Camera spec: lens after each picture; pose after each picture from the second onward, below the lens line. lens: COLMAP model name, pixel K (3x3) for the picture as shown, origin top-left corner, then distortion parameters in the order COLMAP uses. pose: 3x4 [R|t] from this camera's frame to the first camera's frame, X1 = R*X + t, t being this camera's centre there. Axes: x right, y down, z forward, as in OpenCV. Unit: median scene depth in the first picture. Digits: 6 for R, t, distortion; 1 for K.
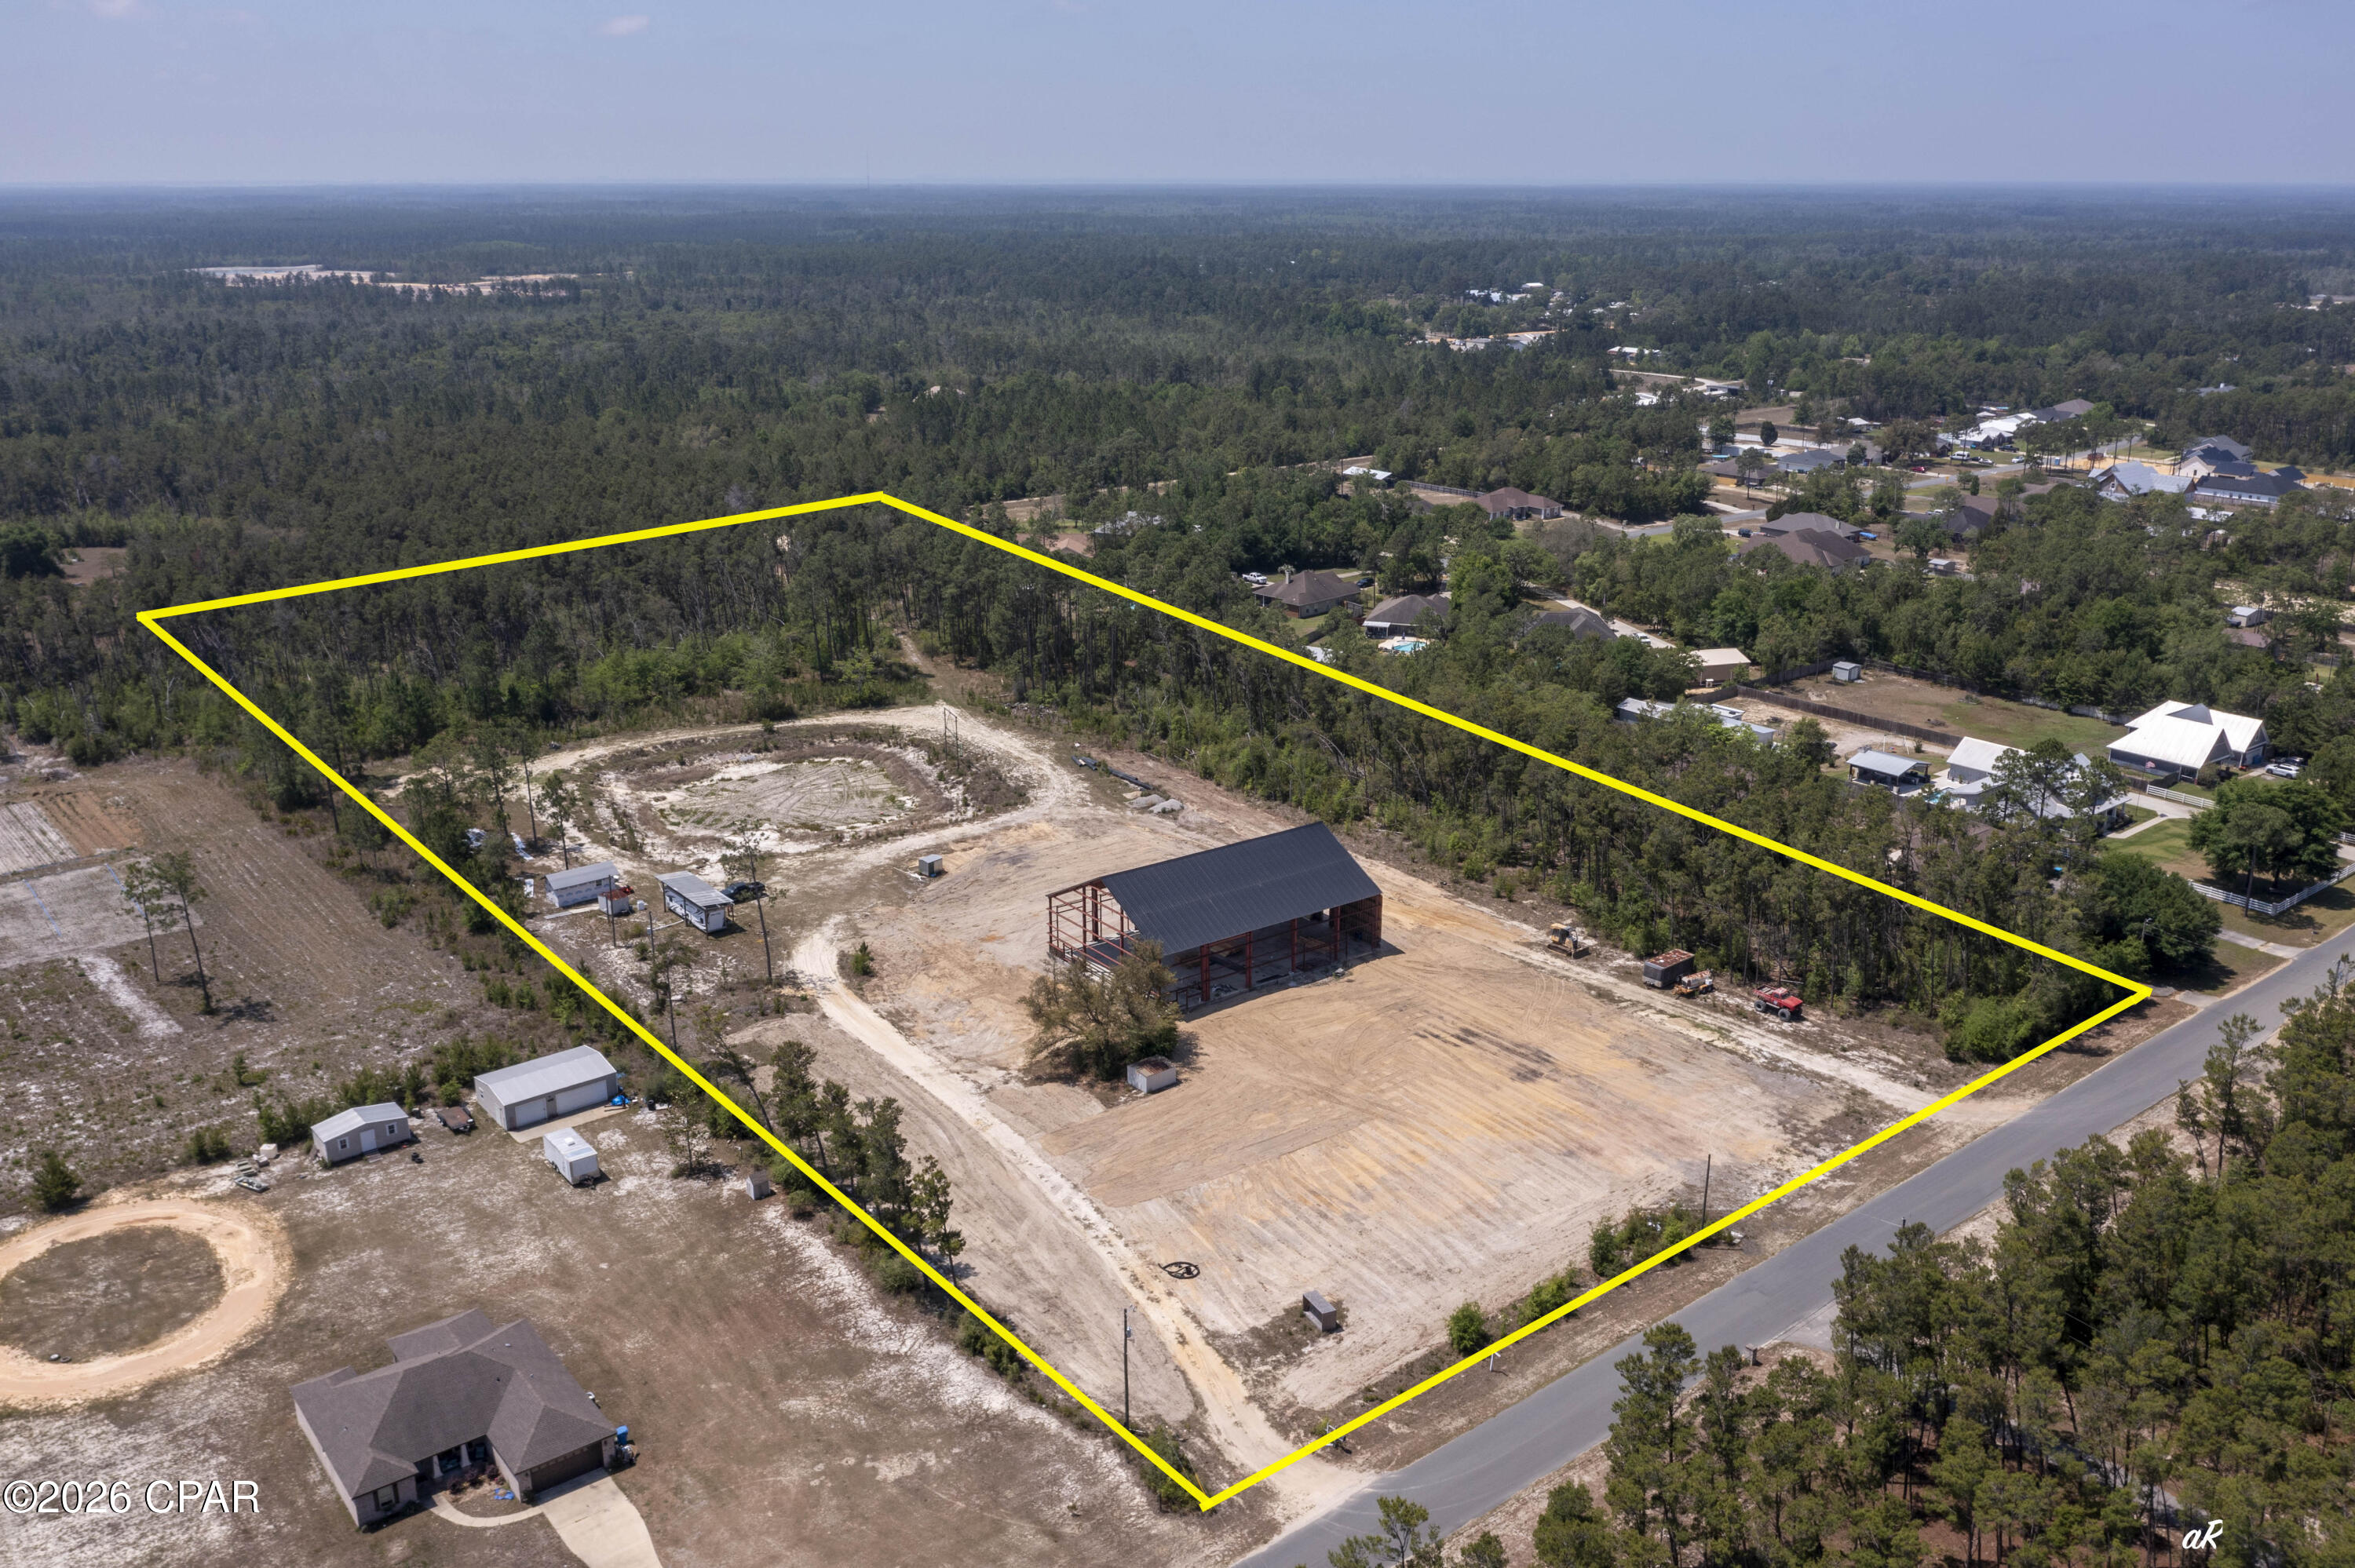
lens RADIAL K [[1878.4, 0, 1177.8], [0, 1878.4, 784.9], [0, 0, 1]] dist [-0.025246, -0.002286]
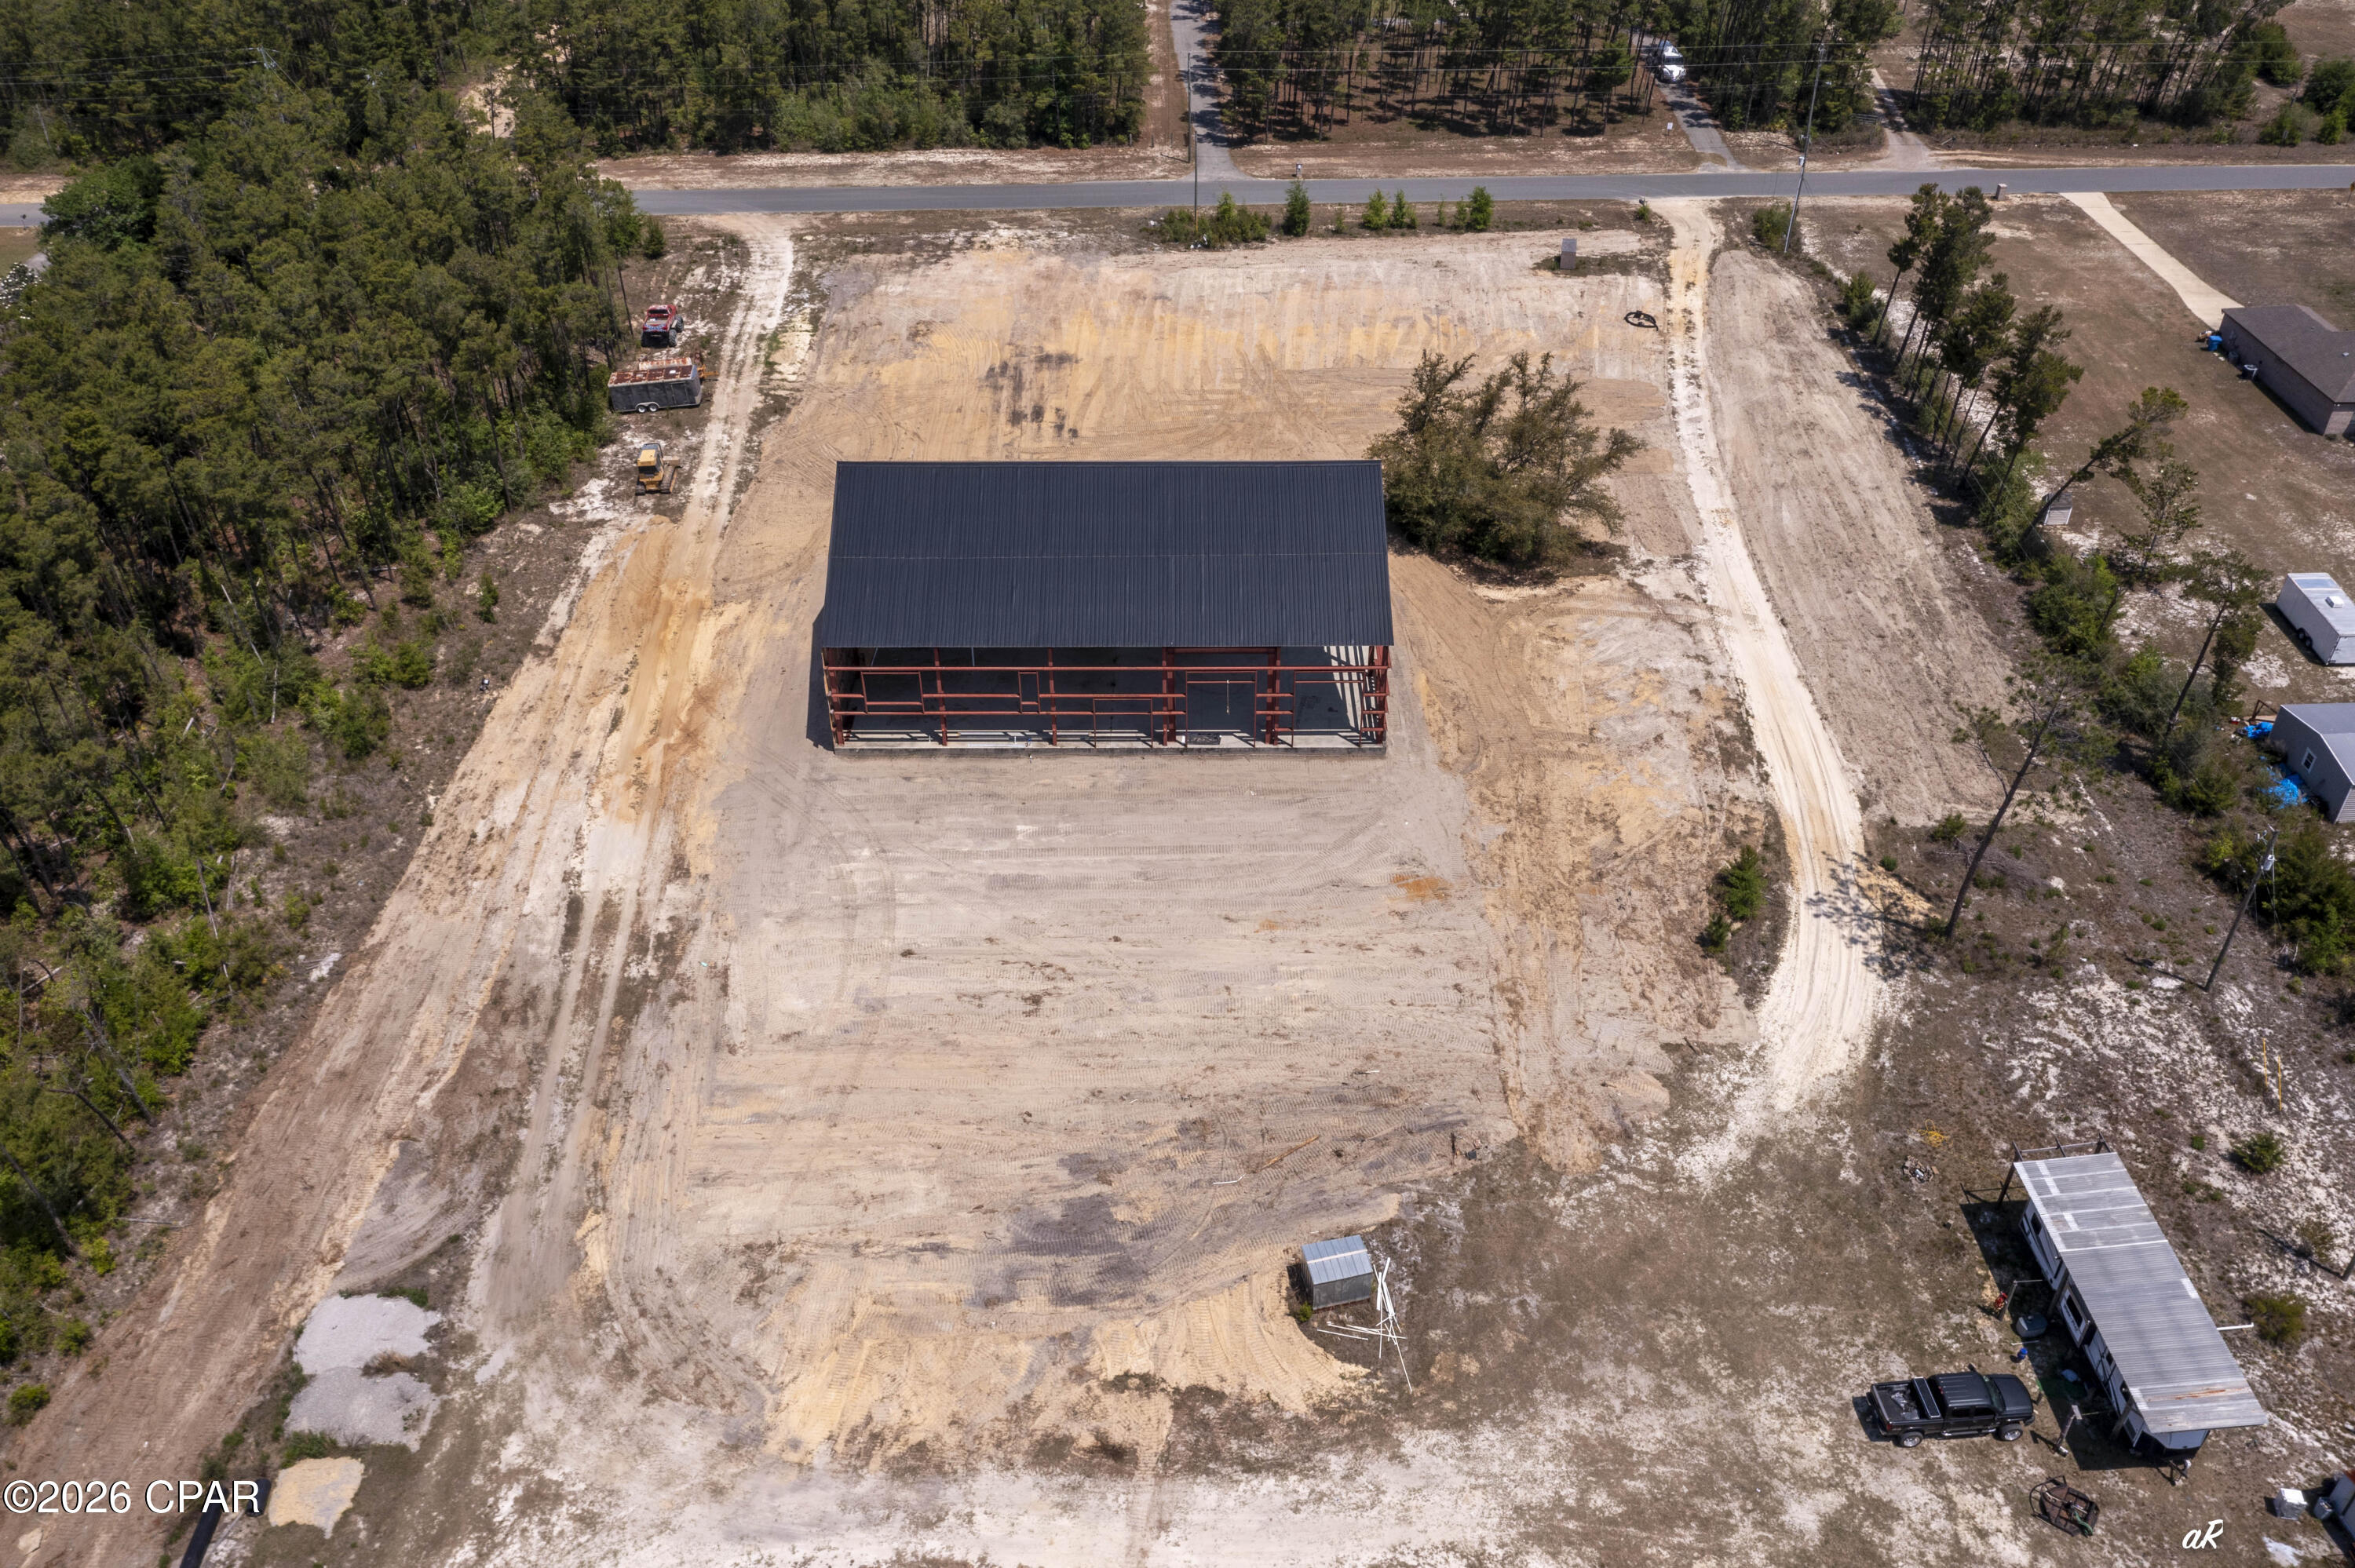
lens RADIAL K [[1878.4, 0, 1178.2], [0, 1878.4, 784.7], [0, 0, 1]] dist [-0.025246, -0.002286]
pose [[-0.800103, -0.349814, 0.487304, -0.293804], [0.195020, 0.616539, 0.762789, -0.316767], [-0.567276, 0.705344, -0.425074, 1.355930]]
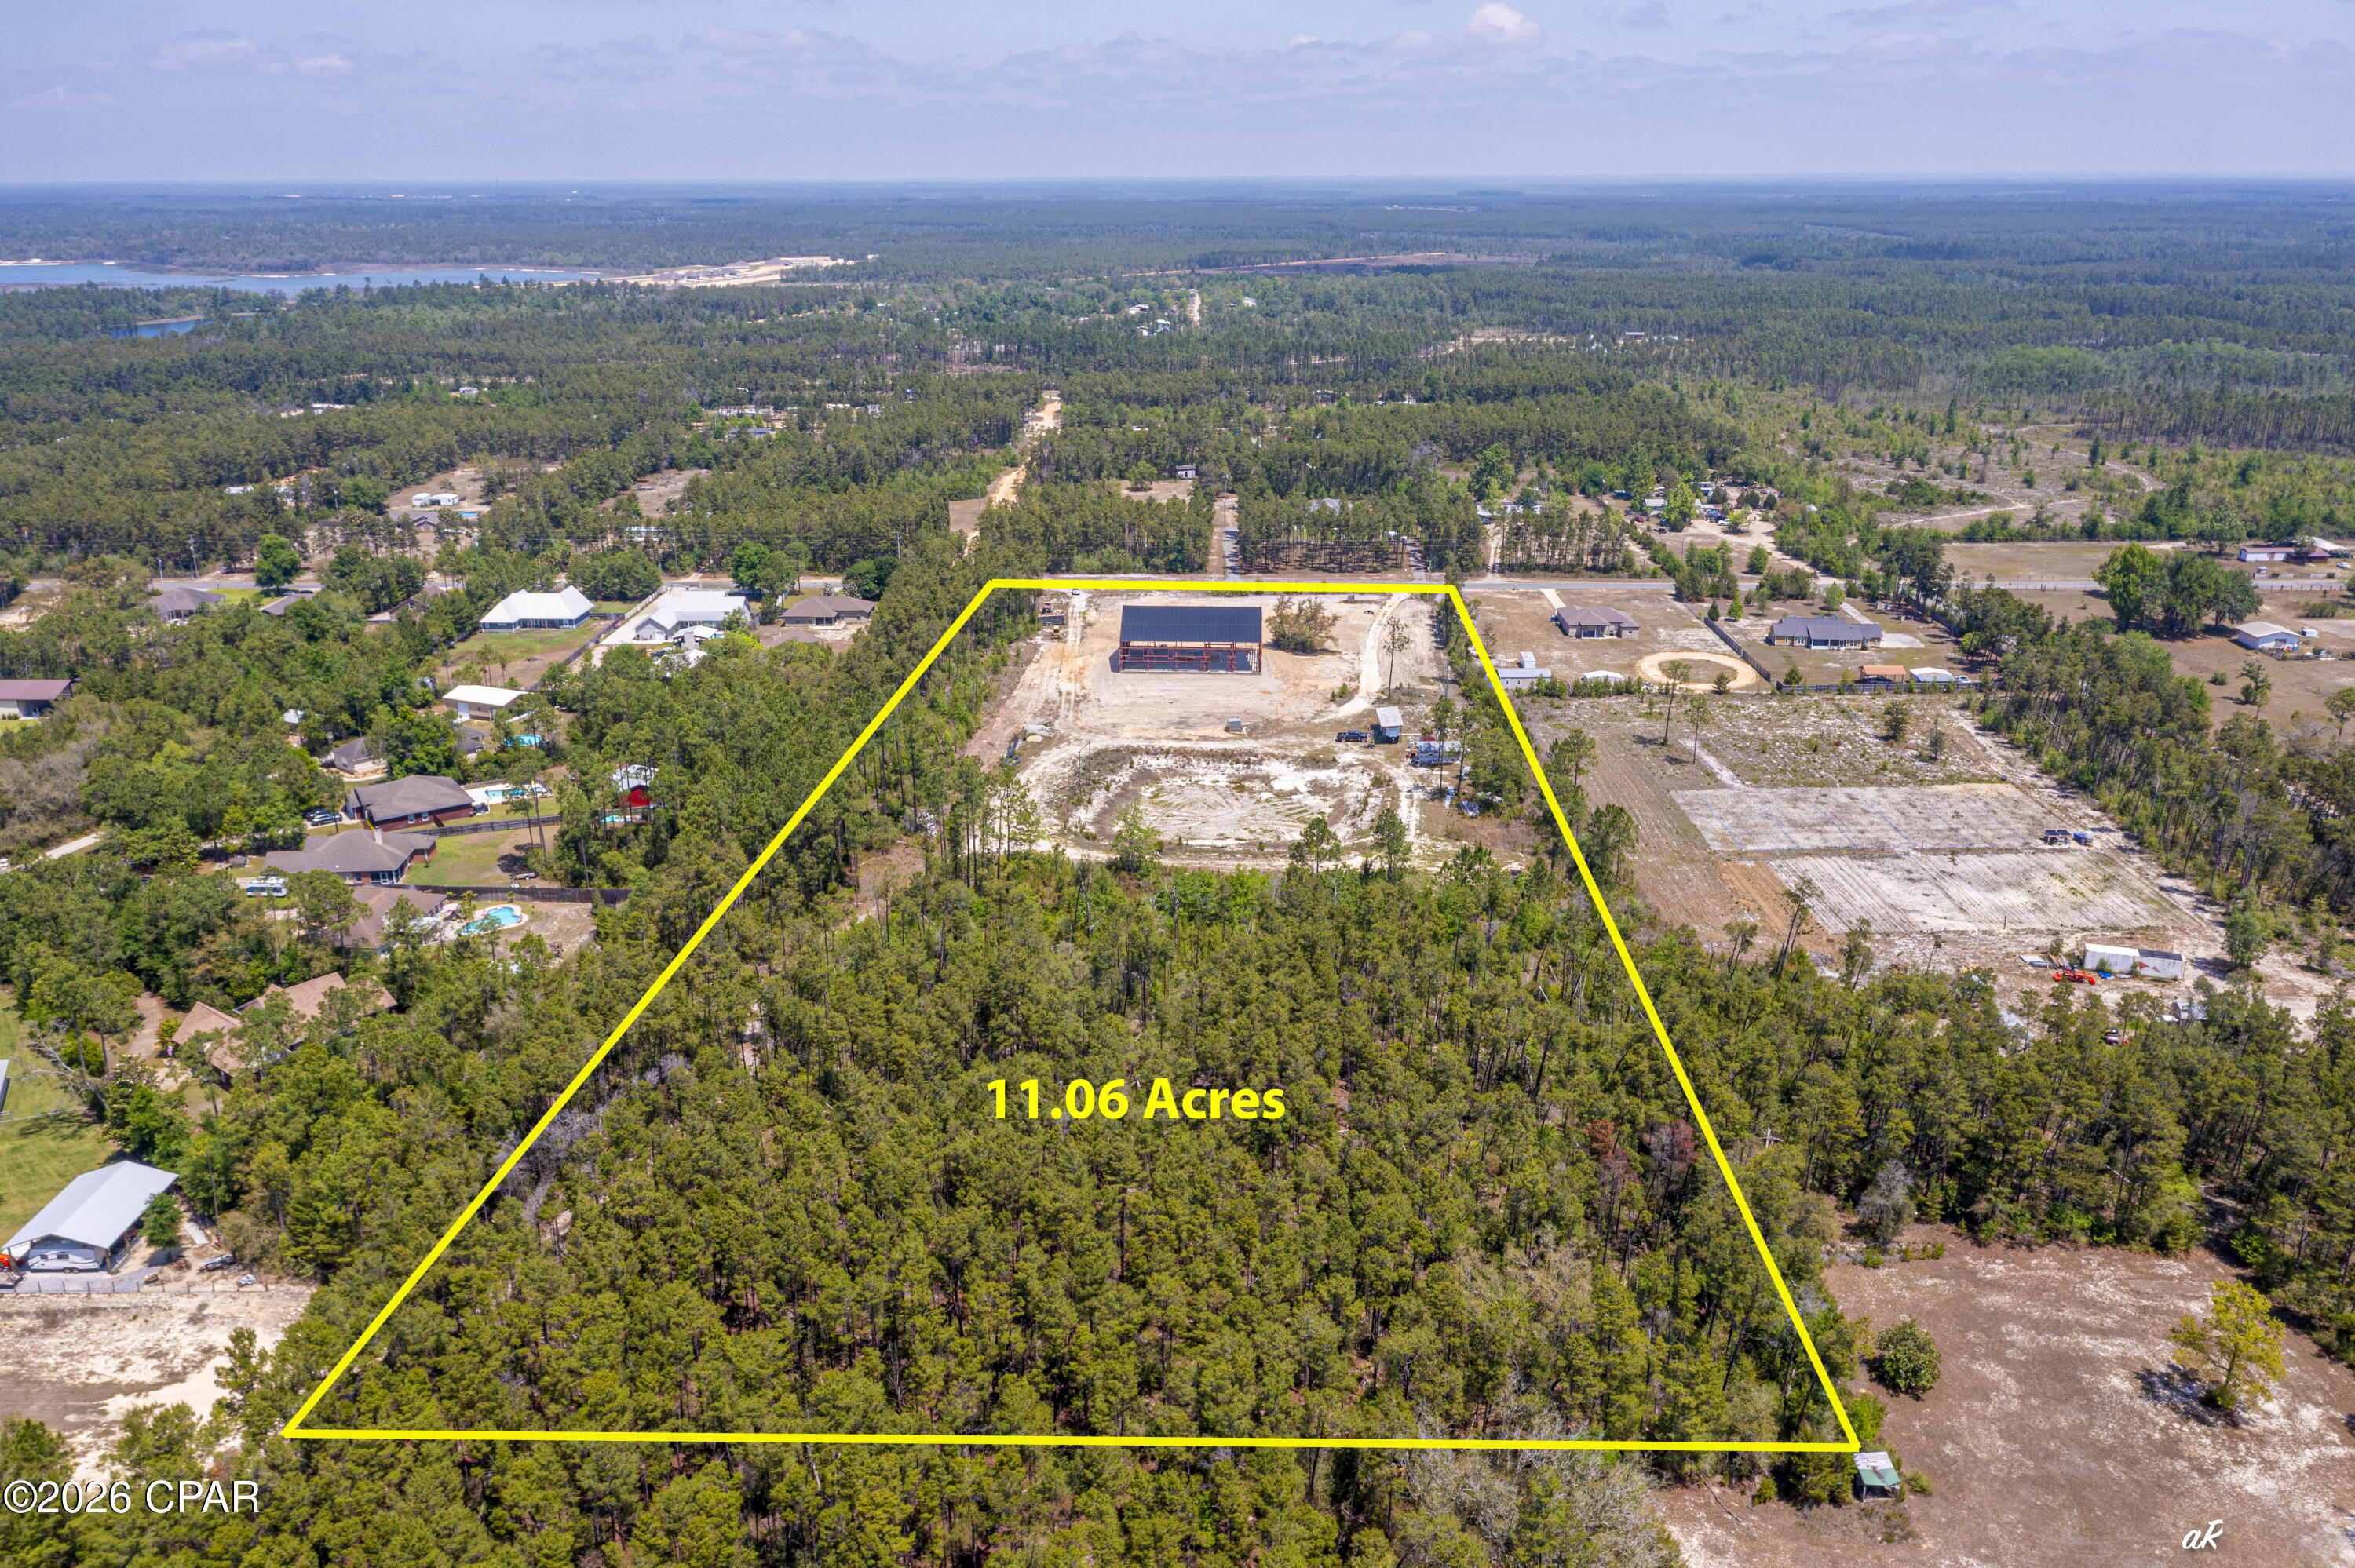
lens RADIAL K [[1878.4, 0, 1177.3], [0, 1878.4, 783.7], [0, 0, 1]] dist [-0.025246, -0.002286]
pose [[-0.769281, -0.193599, 0.608873, -1.318411], [0.201754, 0.830616, 0.519011, -0.914949], [-0.606219, 0.522108, -0.599918, 2.480505]]
